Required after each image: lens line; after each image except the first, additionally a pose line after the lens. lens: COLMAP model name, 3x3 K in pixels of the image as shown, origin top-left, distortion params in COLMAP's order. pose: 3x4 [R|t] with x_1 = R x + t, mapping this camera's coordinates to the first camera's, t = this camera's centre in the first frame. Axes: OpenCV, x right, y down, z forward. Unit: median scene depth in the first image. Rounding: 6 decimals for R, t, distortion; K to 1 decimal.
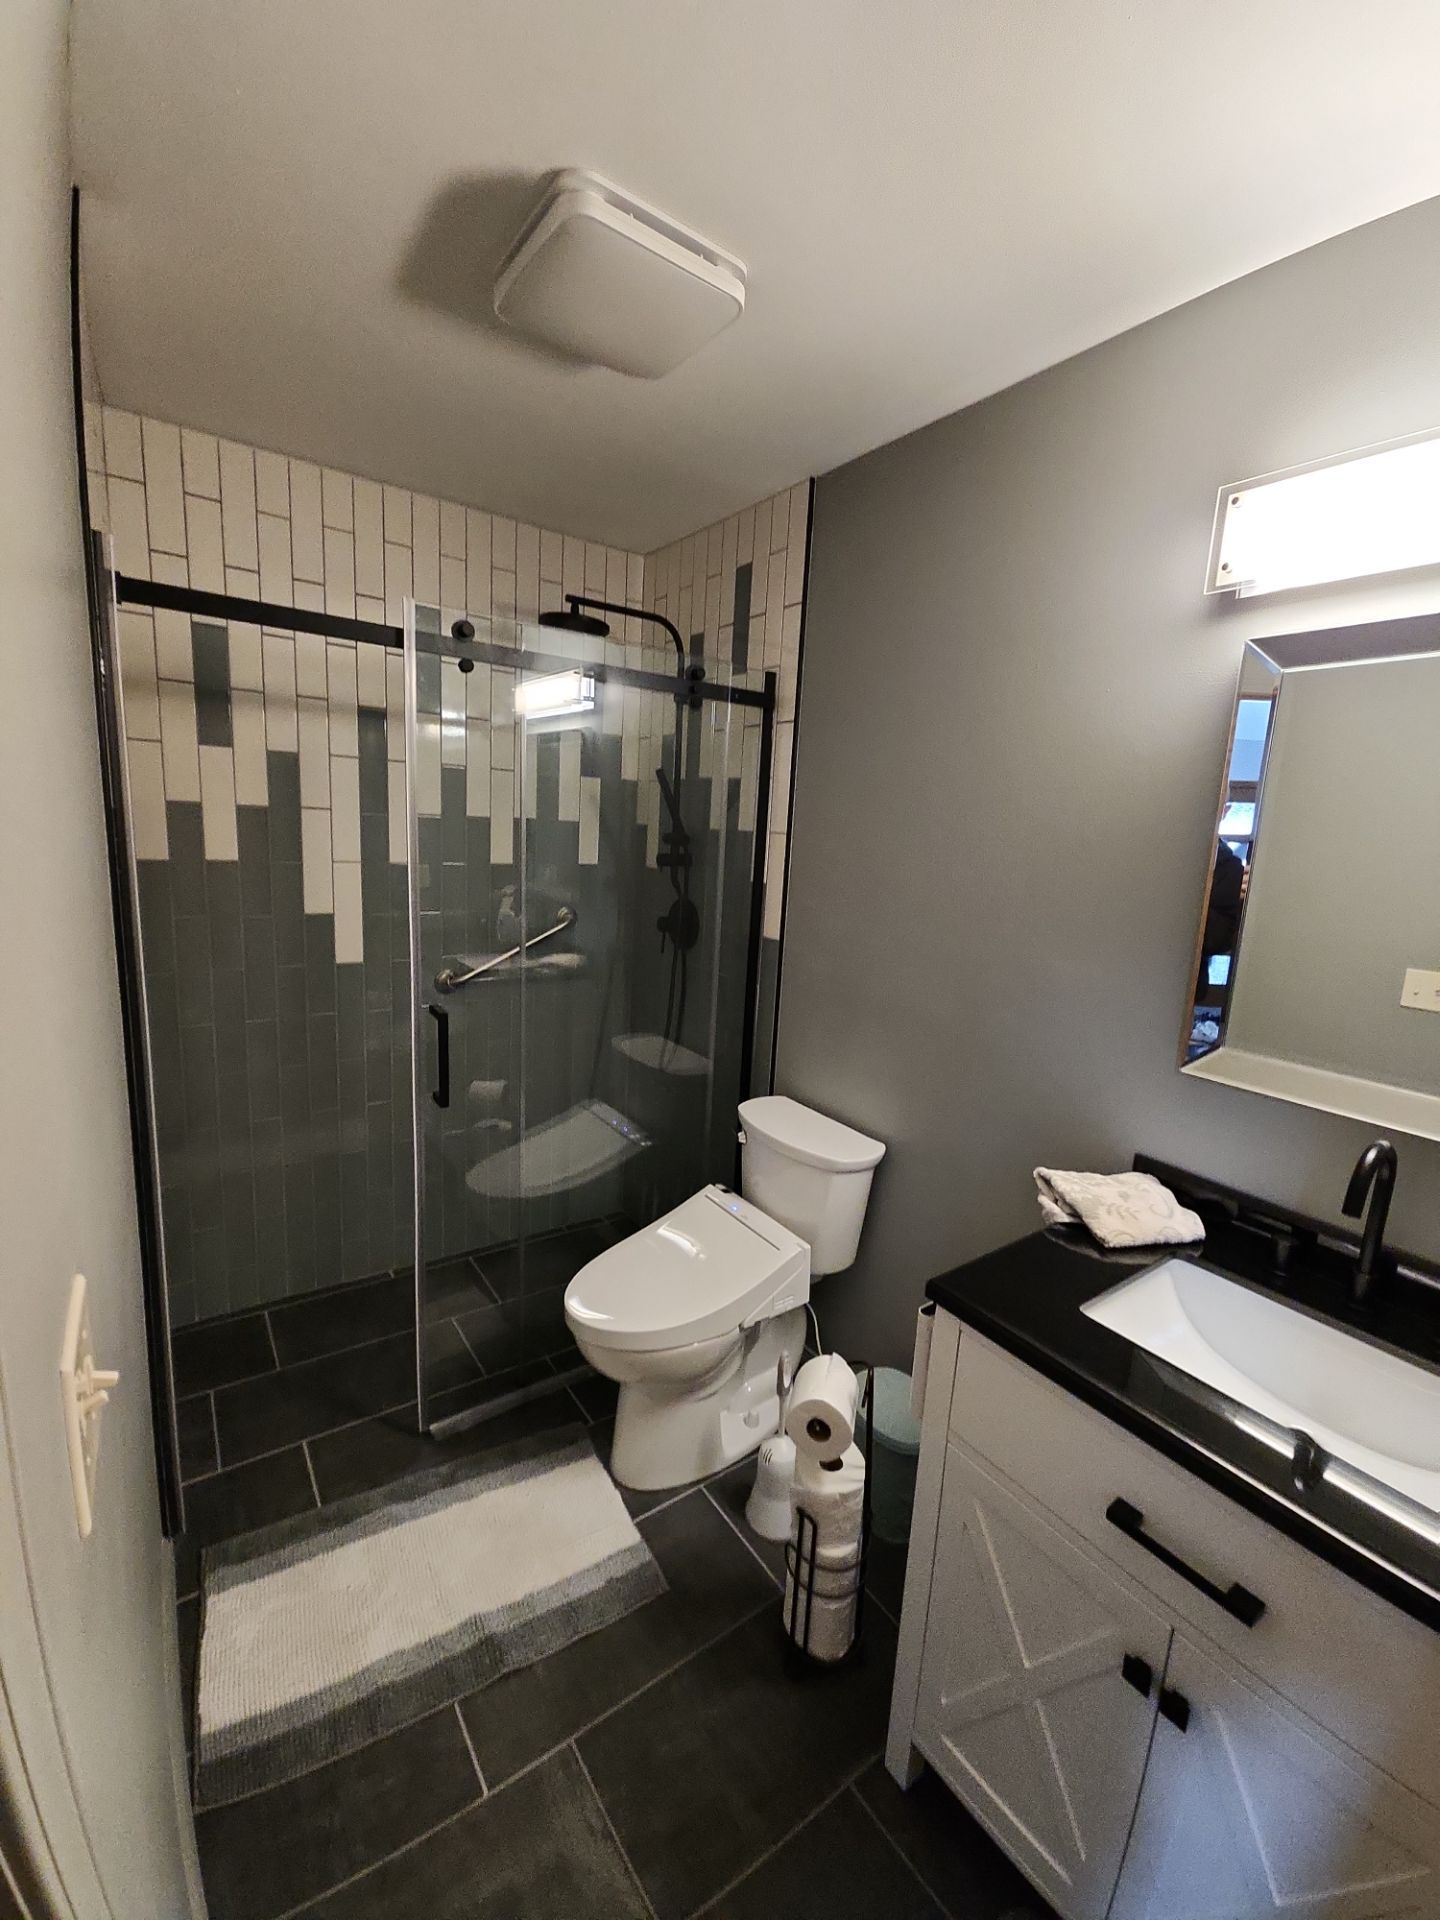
lens RADIAL K [[773.5, 0, 720.0], [0, 773.5, 960.0], [0, 0, 1]] dist [0.001691, -0.009824]
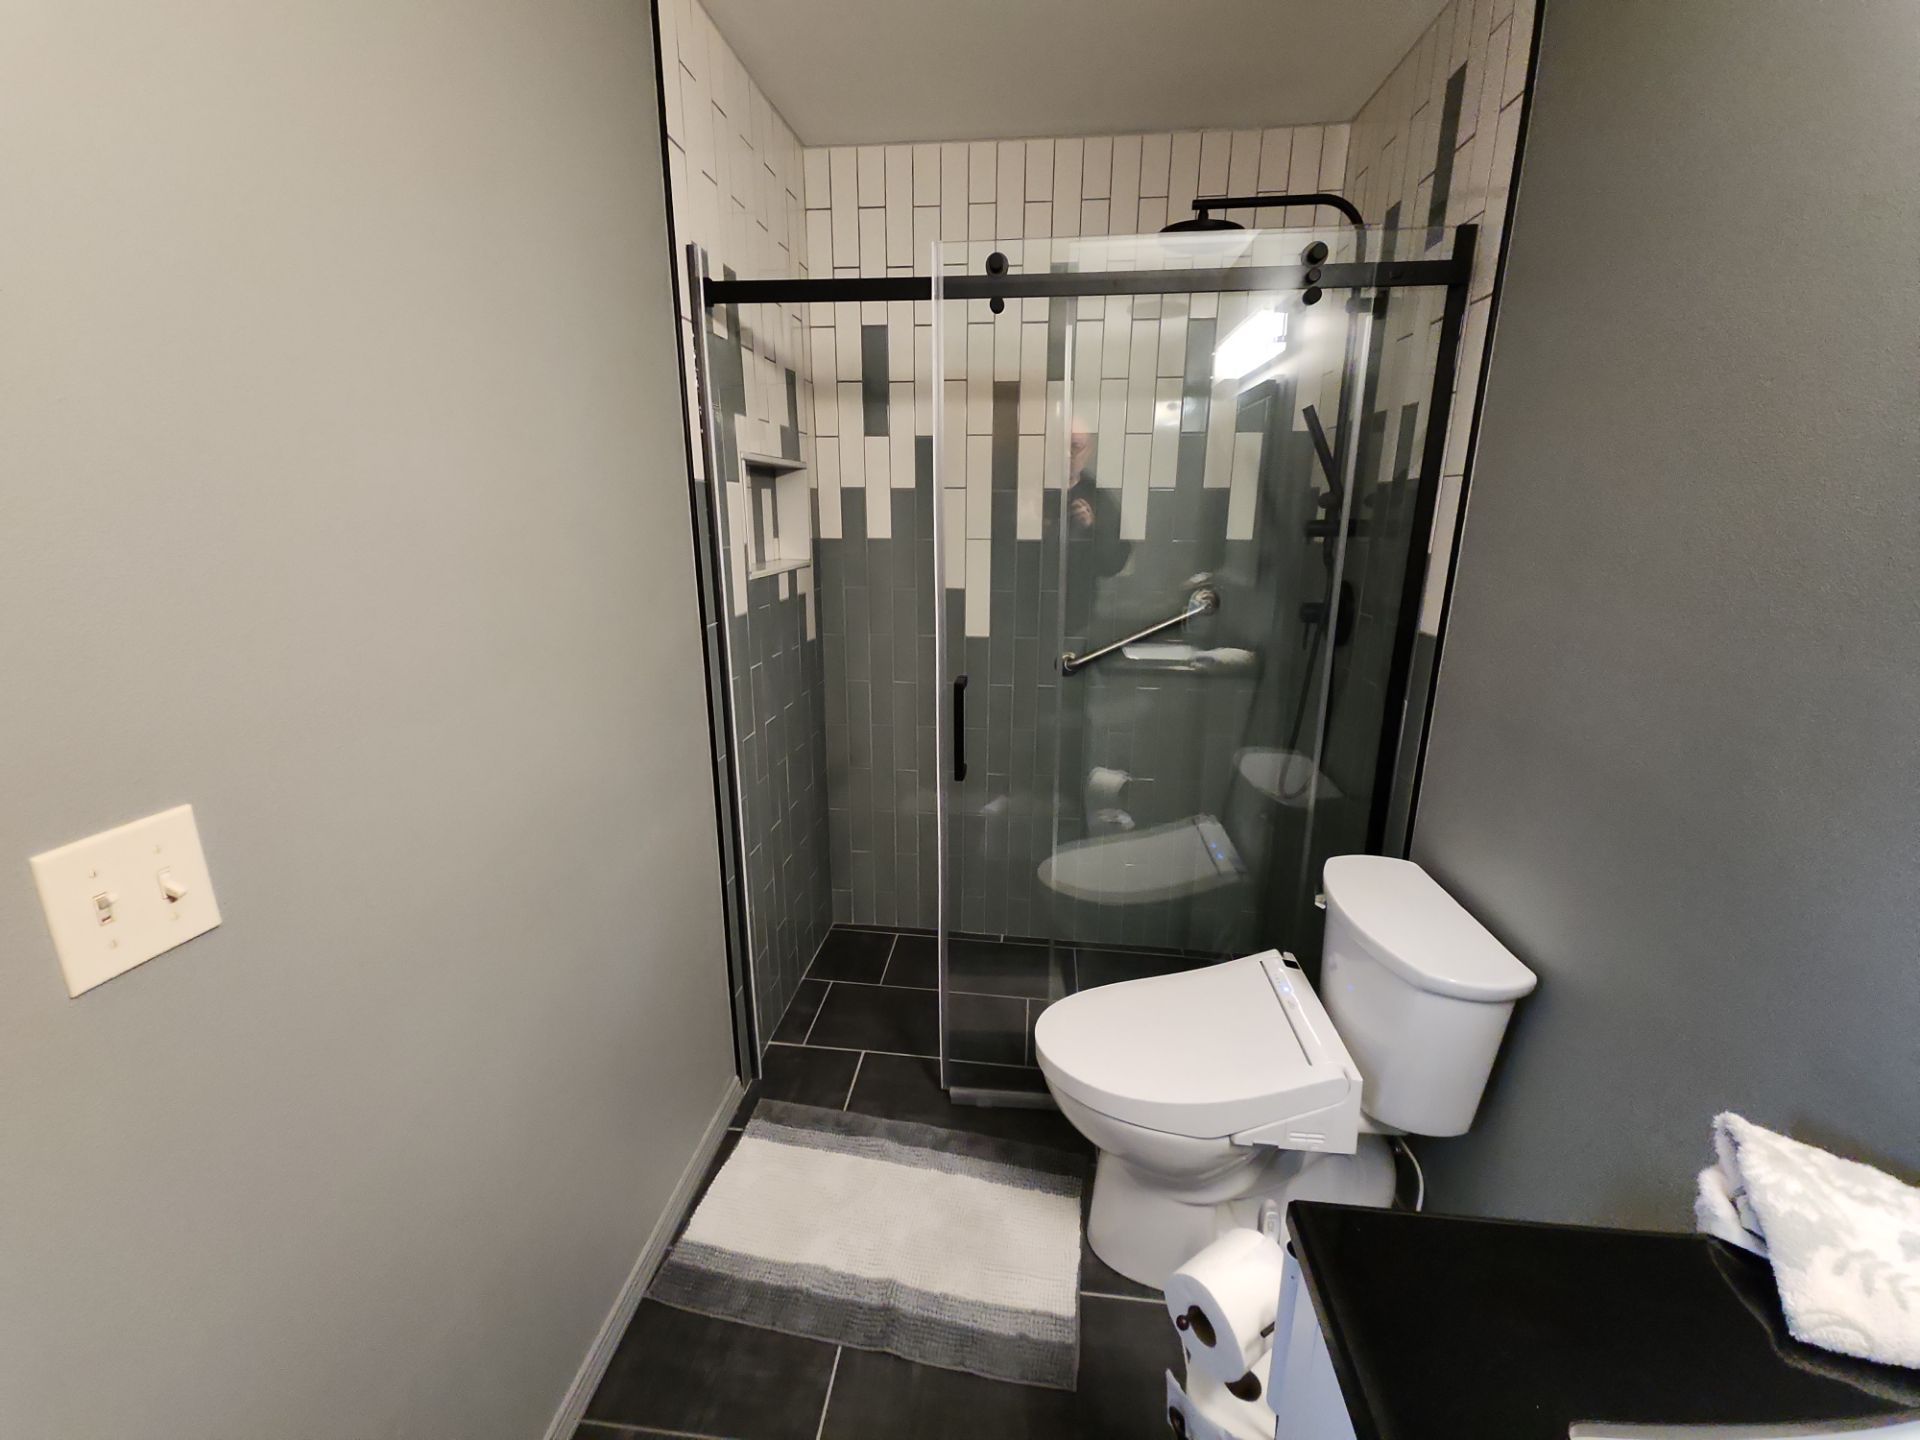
lens RADIAL K [[774.6, 0, 955.8], [0, 774.6, 708.0], [0, 0, 1]] dist [-0.003672, -0.000259]
pose [[0.740198, 0.116498, -0.662220, 0.245212], [-0.078364, 0.993111, 0.087117, 0.011906], [0.667807, -0.012590, 0.744228, 0.237338]]
